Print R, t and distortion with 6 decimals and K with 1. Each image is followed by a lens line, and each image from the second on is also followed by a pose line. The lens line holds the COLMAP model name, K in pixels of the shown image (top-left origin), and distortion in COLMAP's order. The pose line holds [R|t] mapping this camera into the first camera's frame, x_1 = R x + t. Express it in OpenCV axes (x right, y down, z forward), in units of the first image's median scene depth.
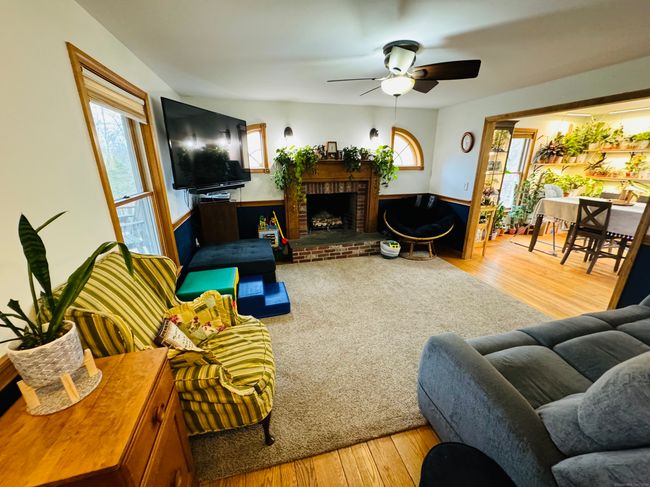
lens RADIAL K [[257.9, 0, 325.0], [0, 257.9, 243.5], [0, 0, 1]] dist [0.001102, -0.000002]
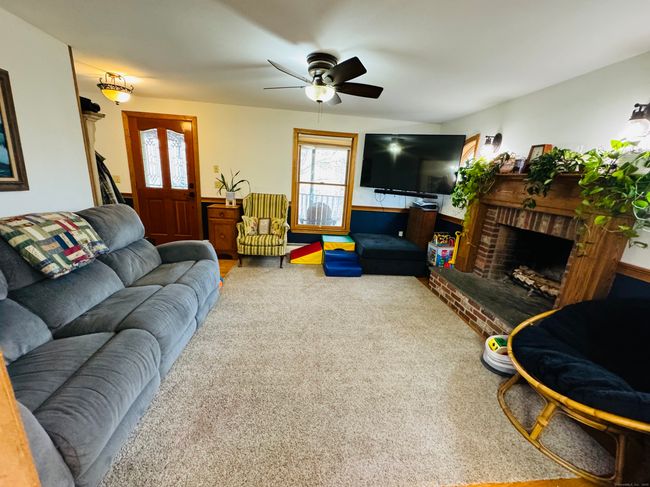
lens RADIAL K [[257.9, 0, 325.0], [0, 257.9, 243.5], [0, 0, 1]] dist [0.001102, -0.000002]
pose [[-0.171327, 0.241205, -0.955232, 0.741451], [-0.367372, 0.883999, 0.289108, -0.179870], [0.914158, 0.400458, -0.062841, 0.666547]]
